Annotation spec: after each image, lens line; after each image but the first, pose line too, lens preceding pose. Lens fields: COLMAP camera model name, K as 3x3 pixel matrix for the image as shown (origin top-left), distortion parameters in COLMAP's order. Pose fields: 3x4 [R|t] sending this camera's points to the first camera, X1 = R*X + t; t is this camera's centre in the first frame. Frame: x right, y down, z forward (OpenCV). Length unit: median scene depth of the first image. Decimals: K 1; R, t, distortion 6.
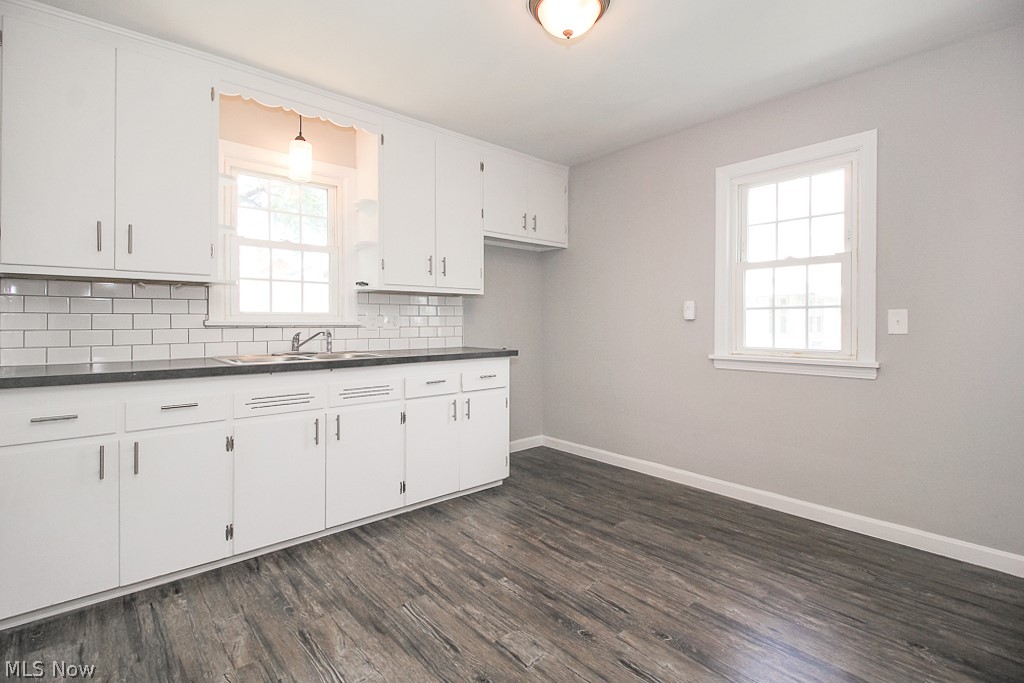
lens RADIAL K [[476.4, 0, 508.0], [0, 476.4, 325.2], [0, 0, 1]] dist [0.021099, -0.014351]
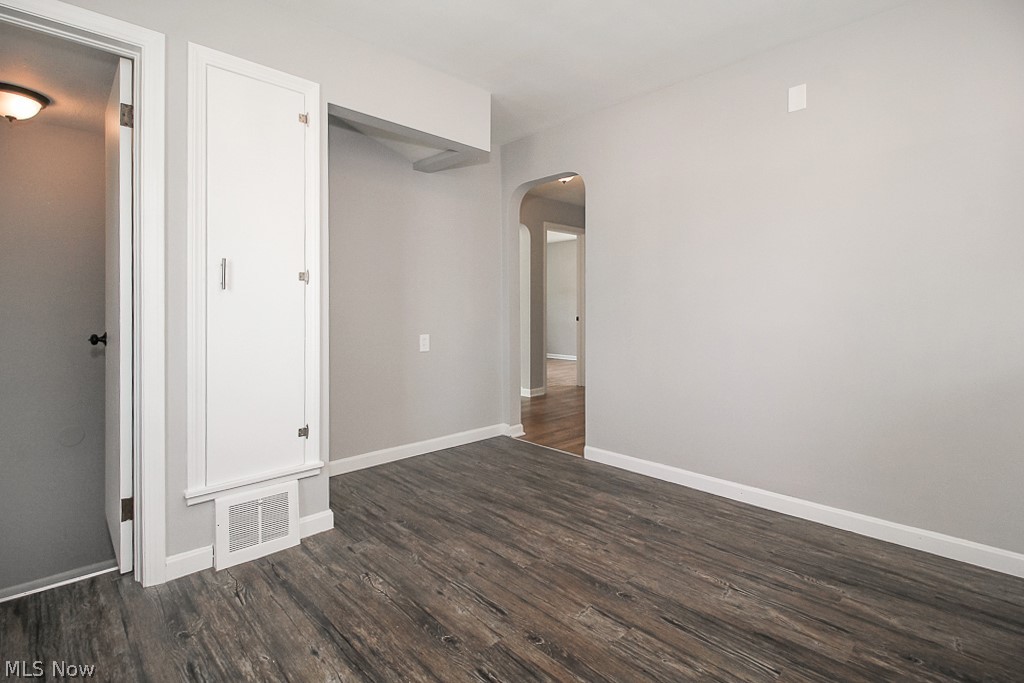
lens RADIAL K [[479.4, 0, 509.4], [0, 479.4, 315.8], [0, 0, 1]] dist [0.020686, -0.014159]
pose [[-0.998798, 0.000274, -0.049024, 0.184019], [-0.000952, 0.999688, 0.024975, 0.012845], [0.049015, 0.024992, -0.998485, 1.362242]]
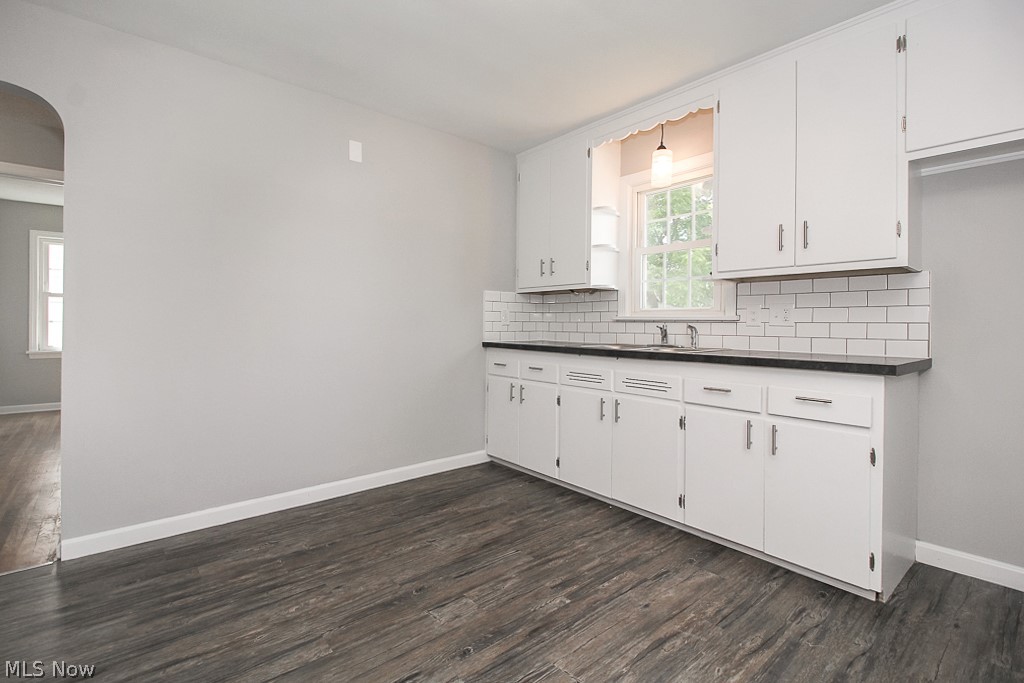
lens RADIAL K [[476.4, 0, 508.0], [0, 476.4, 325.2], [0, 0, 1]] dist [0.021099, -0.014351]
pose [[-0.014428, 0.002908, -0.999892, 0.766669], [-0.018123, 0.999831, 0.003170, 0.018581], [0.999732, 0.018167, -0.014373, 0.782638]]
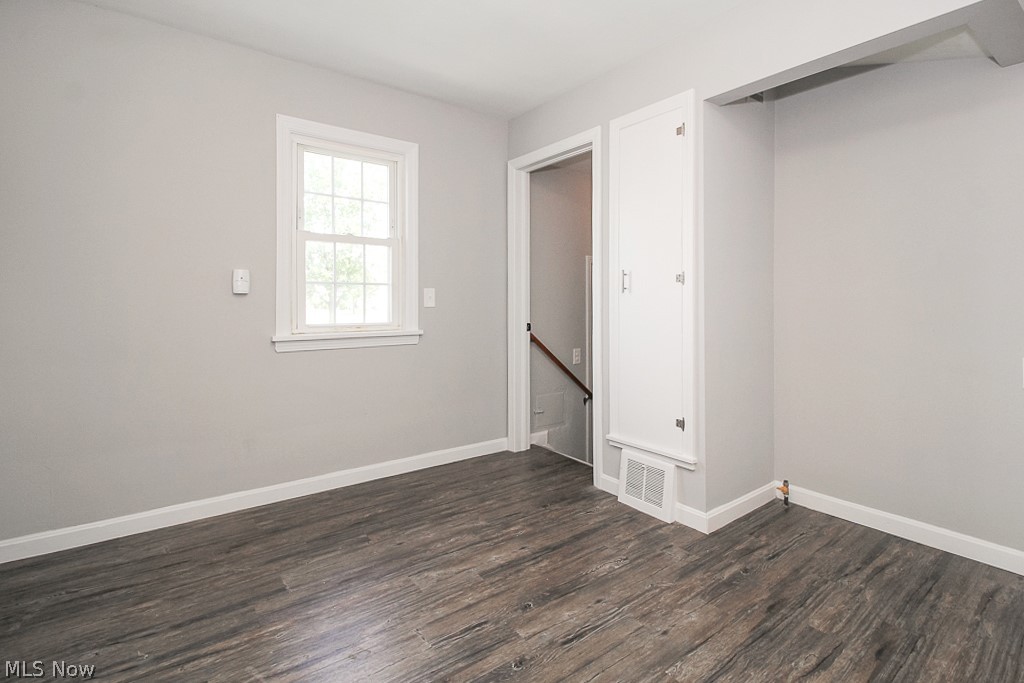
lens RADIAL K [[486.3, 0, 508.7], [0, 486.3, 306.2], [0, 0, 1]] dist [0.006474, -0.000966]
pose [[0.080186, -0.006426, 0.996759, -0.496624], [0.008968, 0.999943, 0.005725, 0.010315], [-0.996740, 0.008480, 0.080240, 0.684237]]
